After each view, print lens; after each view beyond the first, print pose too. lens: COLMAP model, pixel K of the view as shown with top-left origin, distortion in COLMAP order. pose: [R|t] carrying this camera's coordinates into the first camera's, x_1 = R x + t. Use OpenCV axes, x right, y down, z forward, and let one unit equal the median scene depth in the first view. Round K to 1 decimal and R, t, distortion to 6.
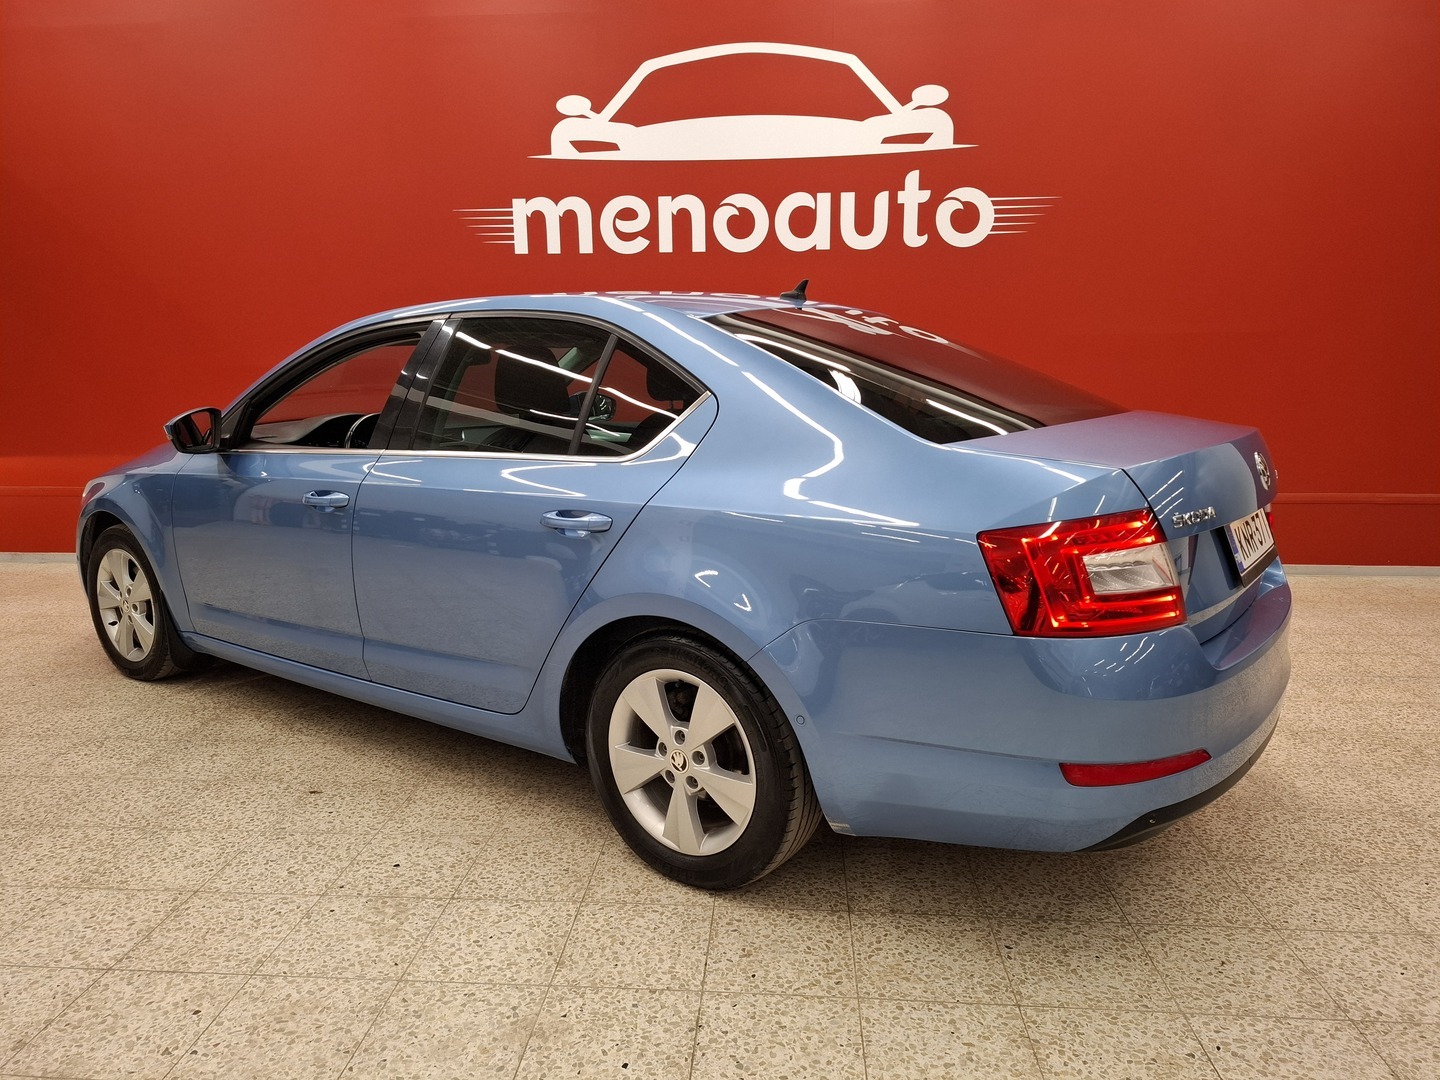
lens RADIAL K [[1012.6, 0, 717.2], [0, 1012.6, 544.4], [0, 0, 1]] dist [0.043273, -0.040848]
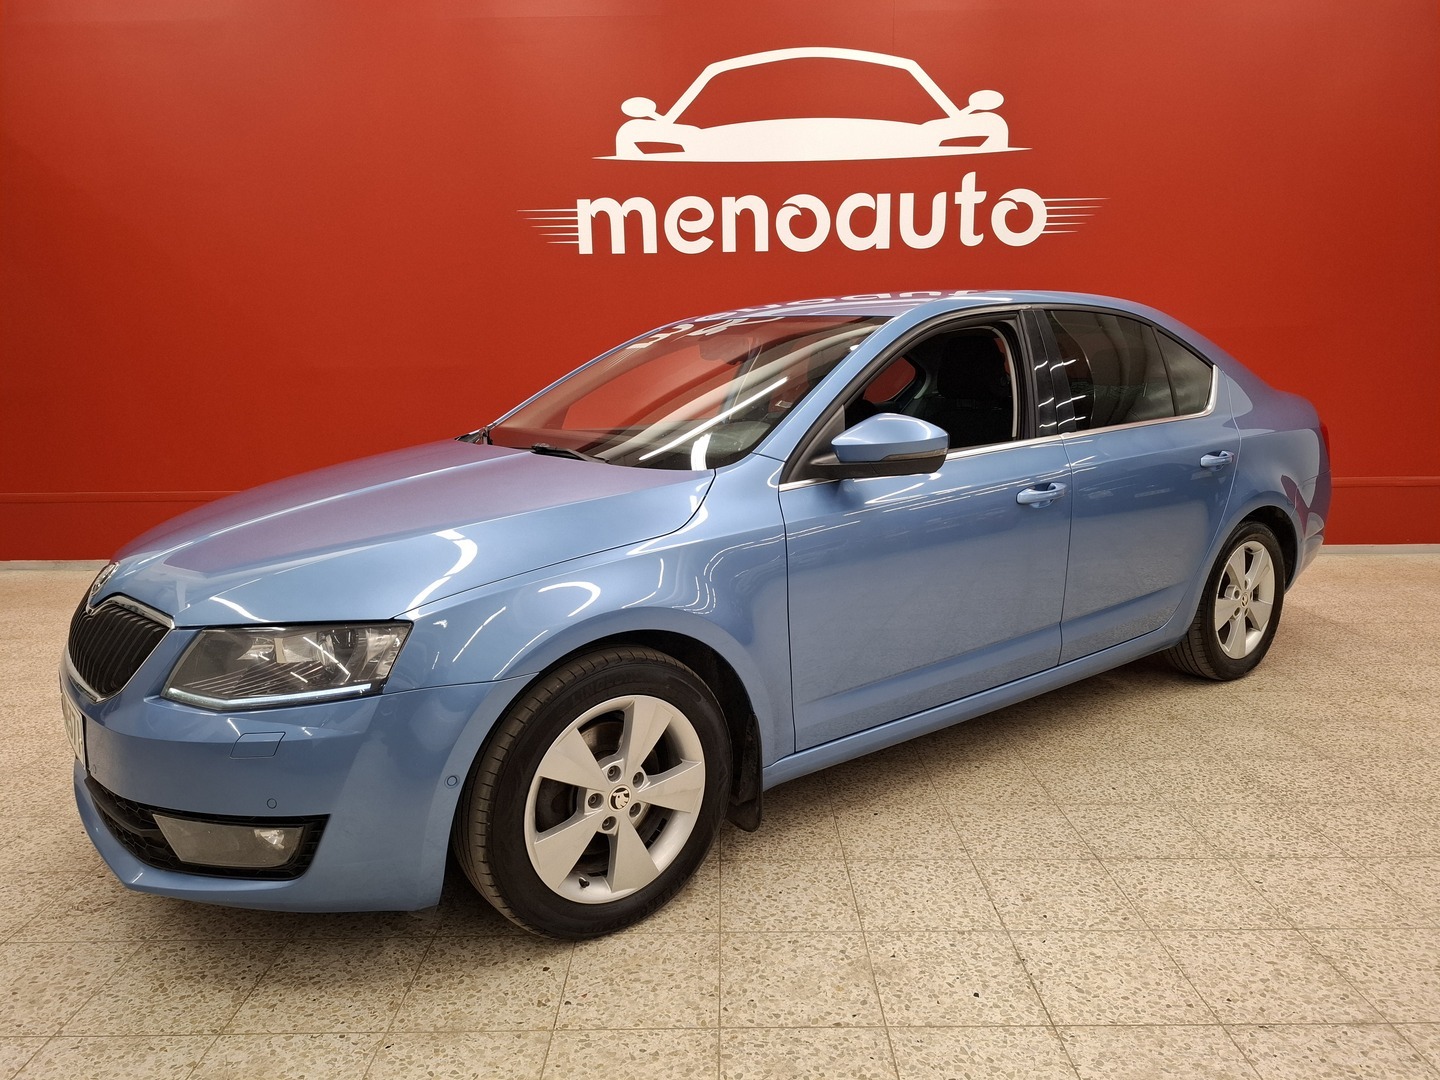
lens RADIAL K [[1012.6, 0, 713.4], [0, 1012.6, 552.8], [0, 0, 1]] dist [0.043273, -0.040848]
pose [[0.997576, -0.020859, 0.066390, -0.318806], [0.020552, 0.999775, 0.005307, 0.021457], [-0.066485, -0.003930, 0.997780, -0.046205]]
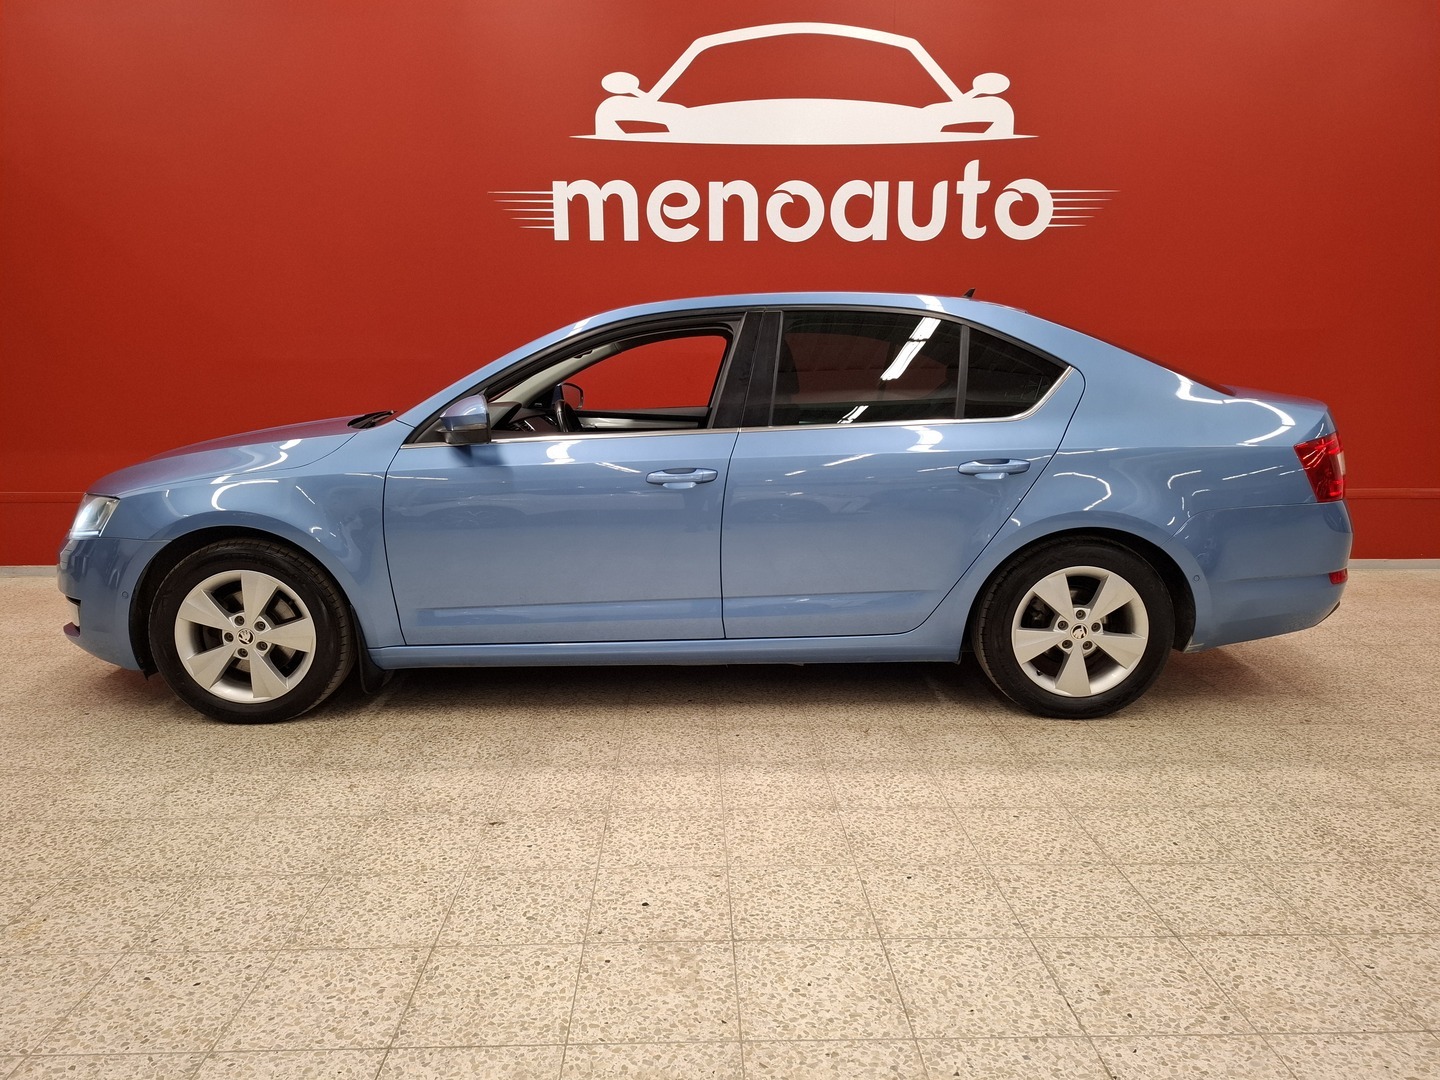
lens RADIAL K [[1012.6, 0, 709.3], [0, 1012.6, 552.1], [0, 0, 1]] dist [0.043273, -0.040848]
pose [[0.995041, -0.013469, 0.098545, -0.350772], [0.013381, 0.999909, 0.001547, 0.007013], [-0.098557, -0.000220, 0.995131, 0.116190]]
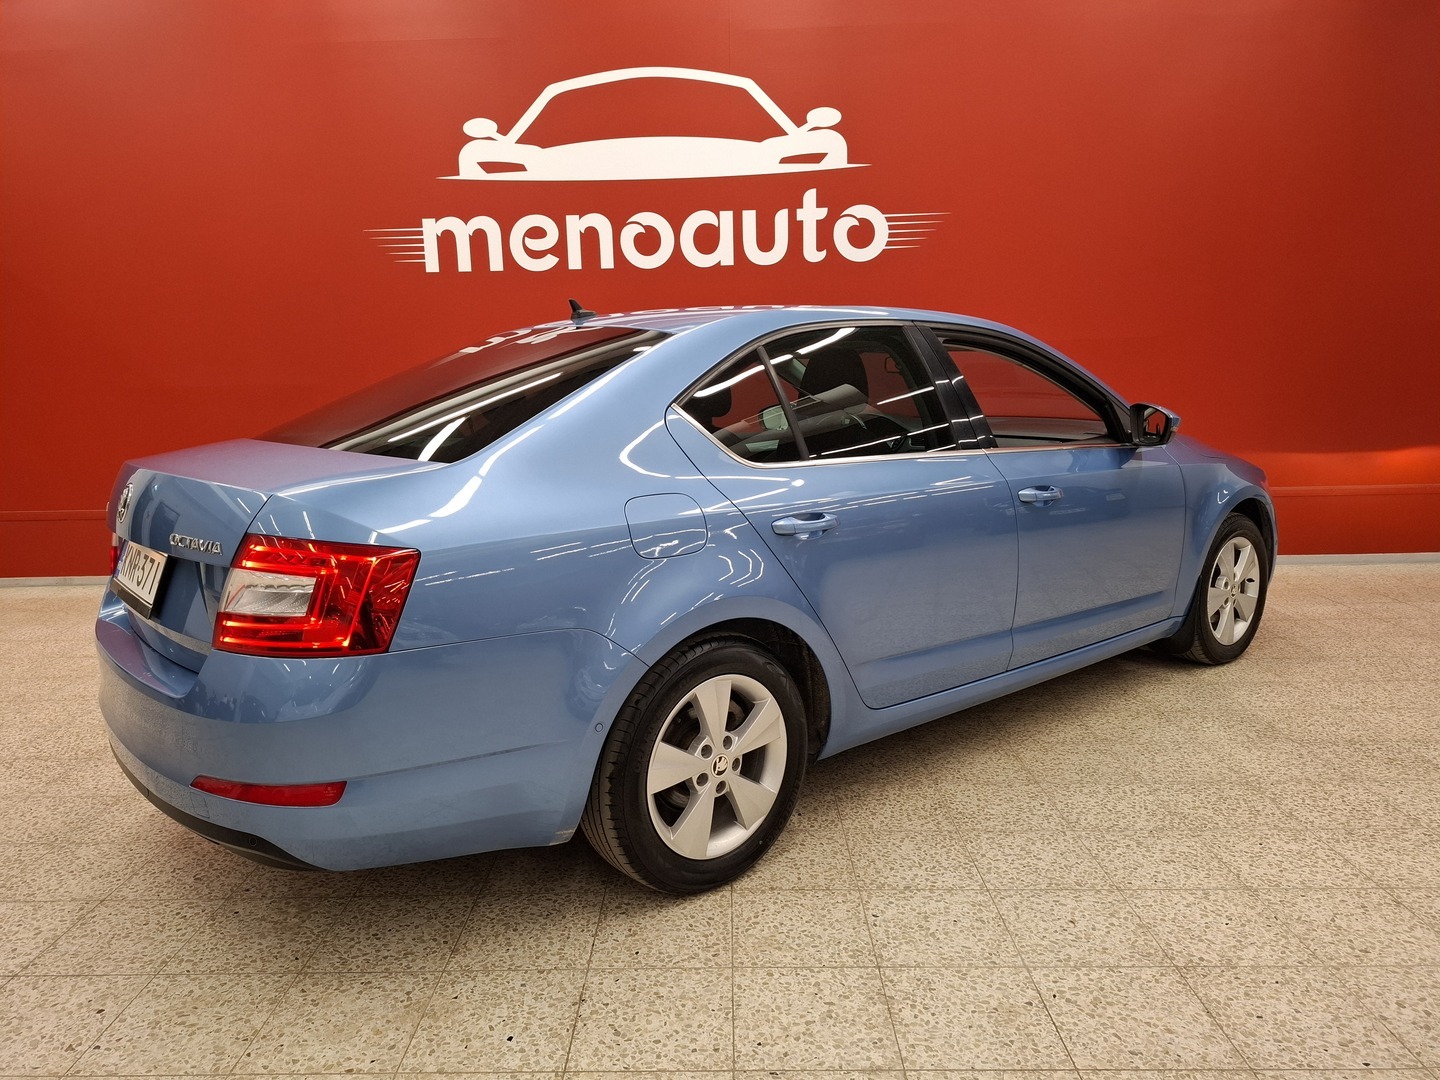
lens RADIAL K [[1012.6, 0, 707.4], [0, 1012.6, 537.4], [0, 0, 1]] dist [0.043273, -0.040848]
pose [[0.998421, -0.025384, 0.050119, 0.056249], [0.026119, 0.999560, -0.014055, 0.003735], [-0.049740, 0.015341, 0.998644, -0.065838]]
